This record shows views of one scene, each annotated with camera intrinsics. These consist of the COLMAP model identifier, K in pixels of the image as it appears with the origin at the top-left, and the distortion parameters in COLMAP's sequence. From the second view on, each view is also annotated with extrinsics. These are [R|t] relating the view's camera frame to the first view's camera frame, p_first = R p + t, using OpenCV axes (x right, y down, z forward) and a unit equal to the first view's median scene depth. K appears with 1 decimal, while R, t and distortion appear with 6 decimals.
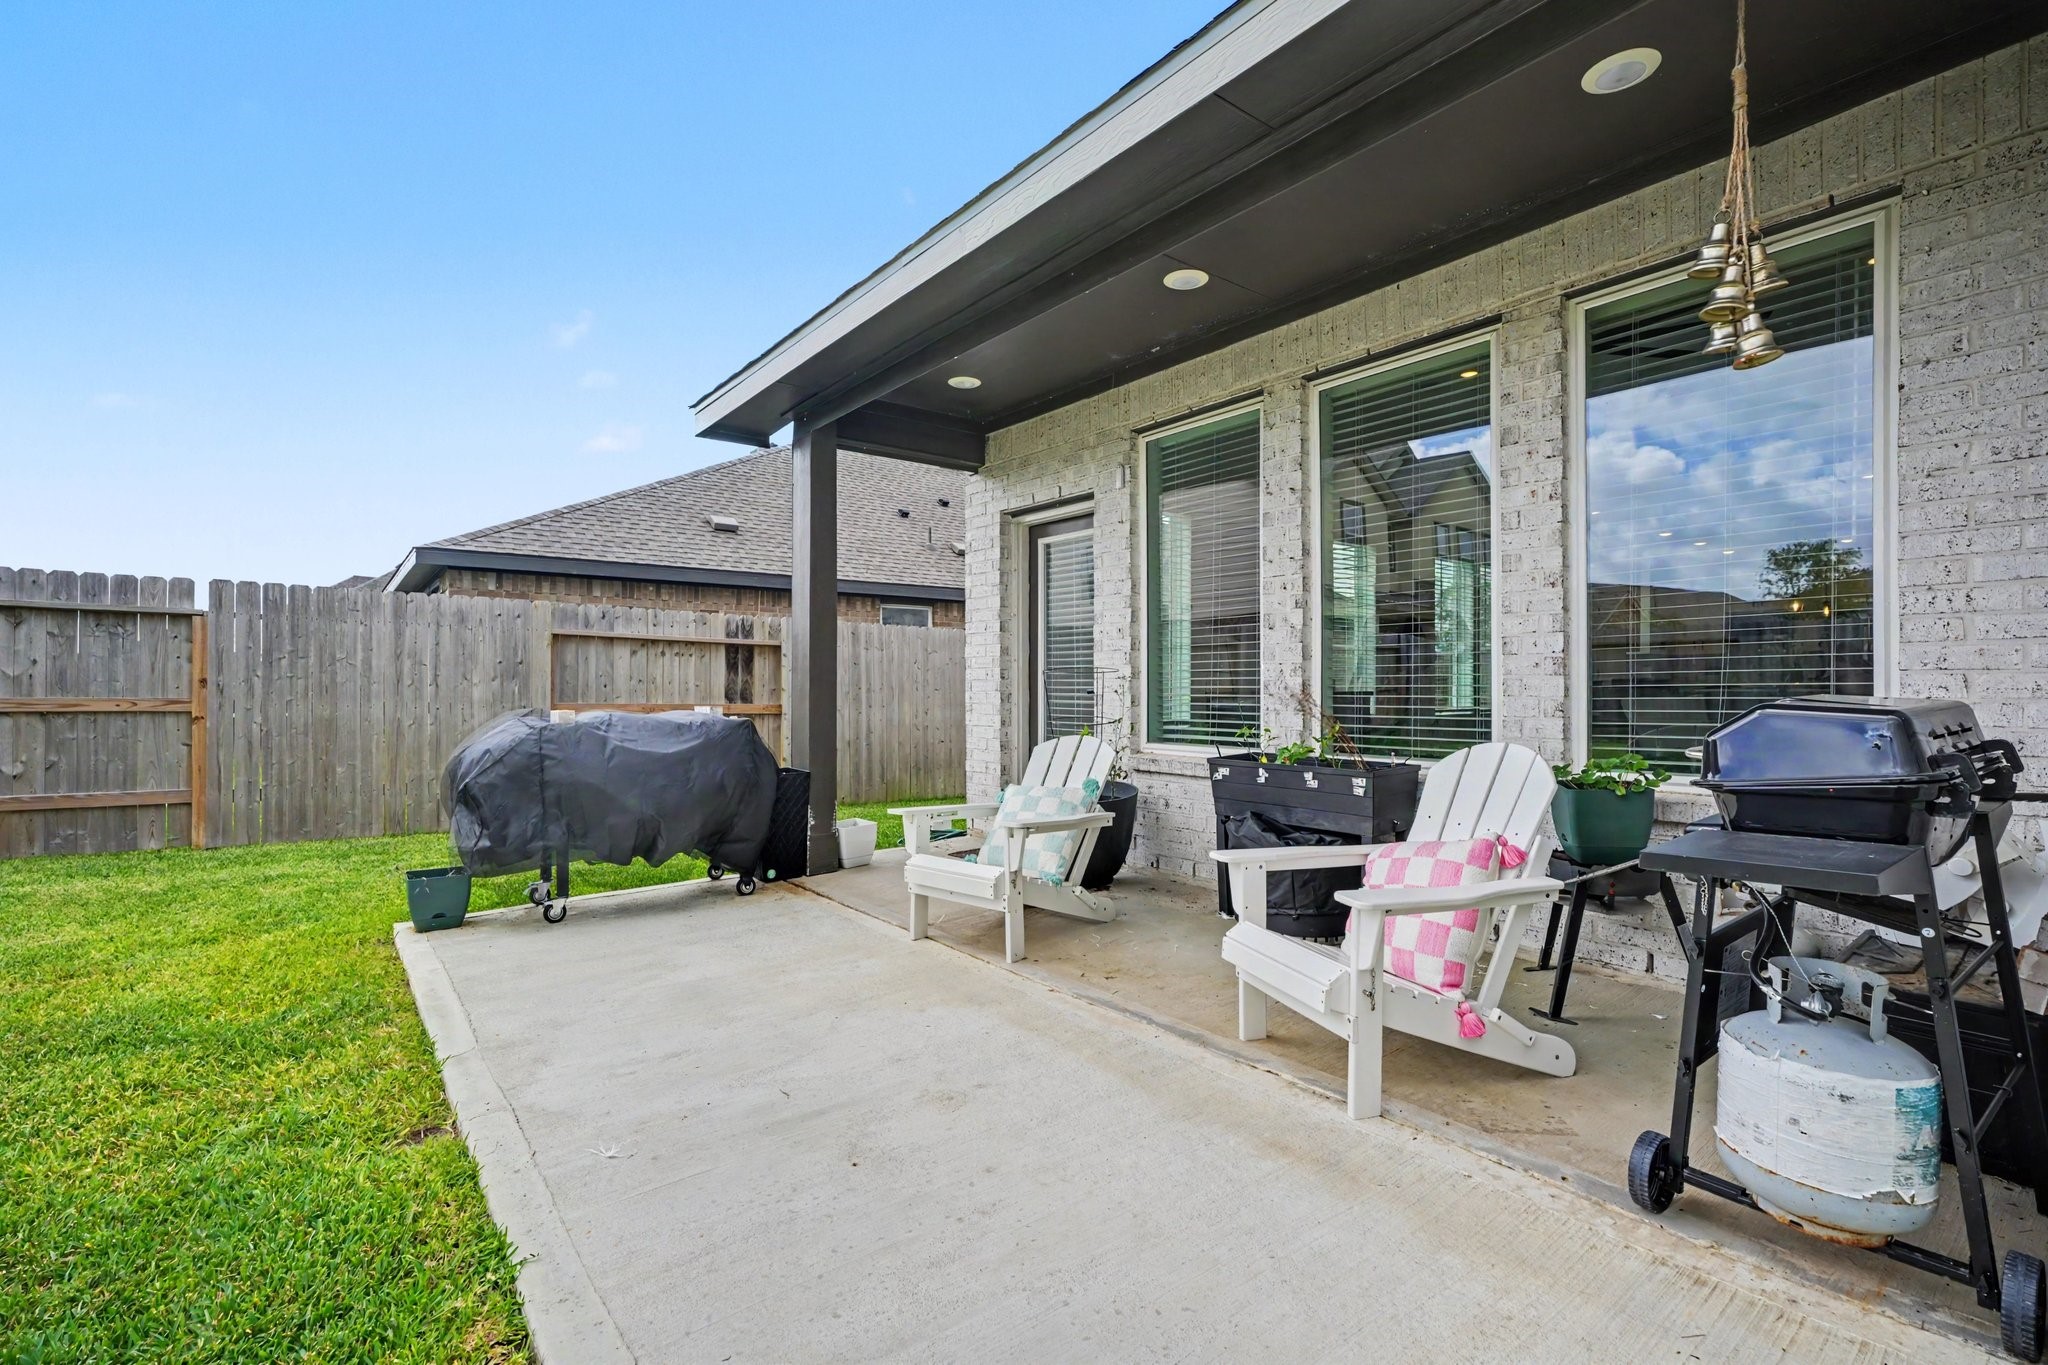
lens RADIAL K [[911.0, 0, 1024.4], [0, 911.0, 669.2], [0, 0, 1]] dist [-0.001961, 0.000060]
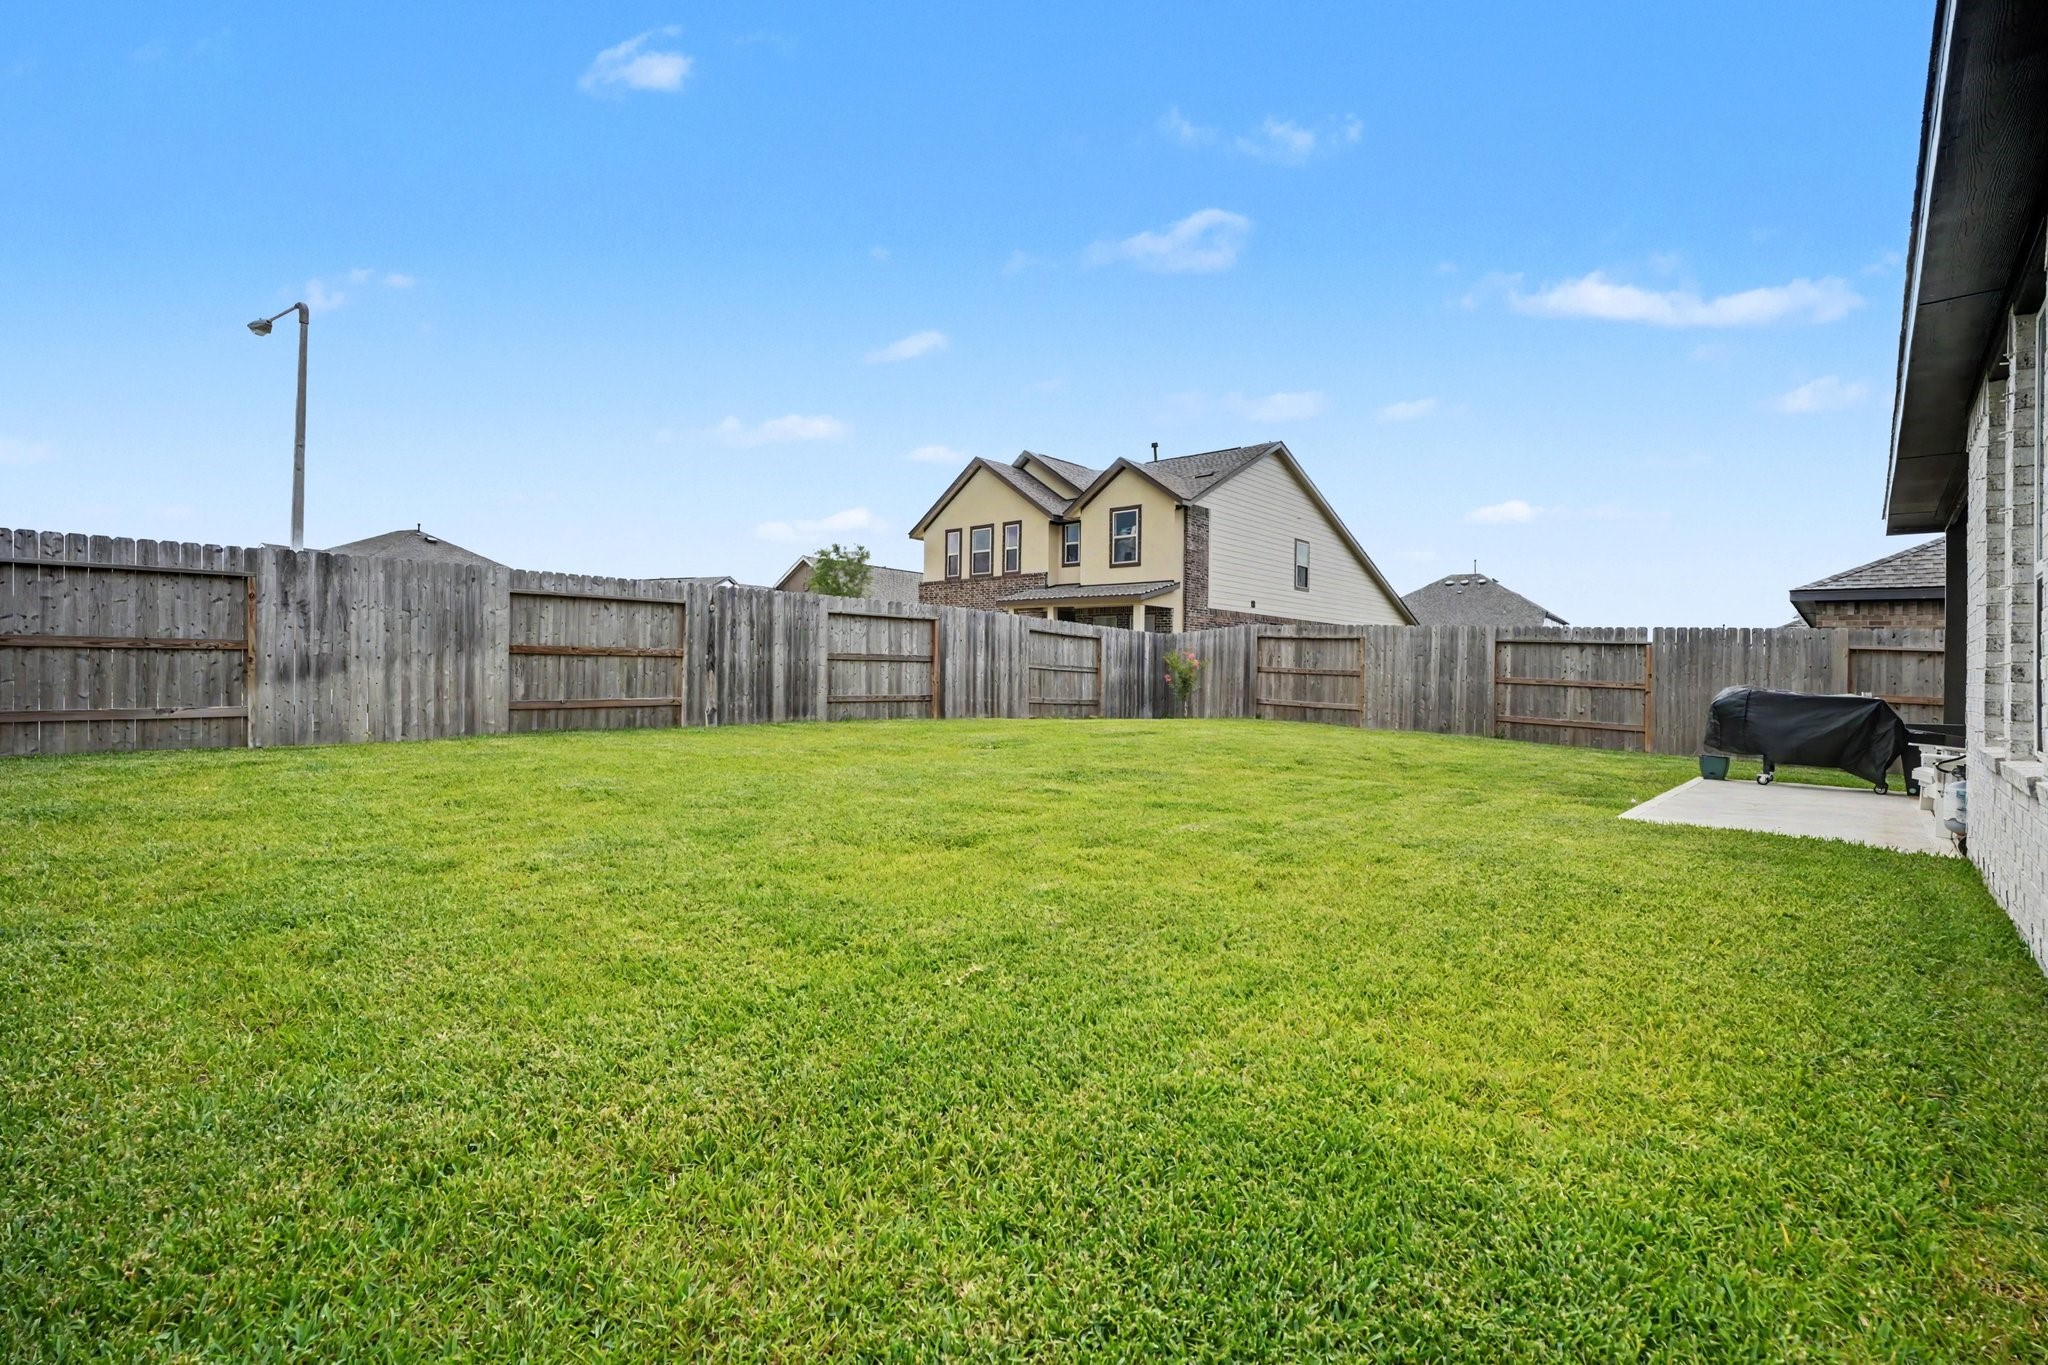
lens RADIAL K [[911.0, 0, 1024.4], [0, 911.0, 669.2], [0, 0, 1]] dist [-0.001961, 0.000060]
pose [[0.182406, 0.005709, -0.983207, 0.923236], [-0.010282, 0.999940, 0.003899, 0.005858], [0.983169, 0.009398, 0.182454, -0.830260]]
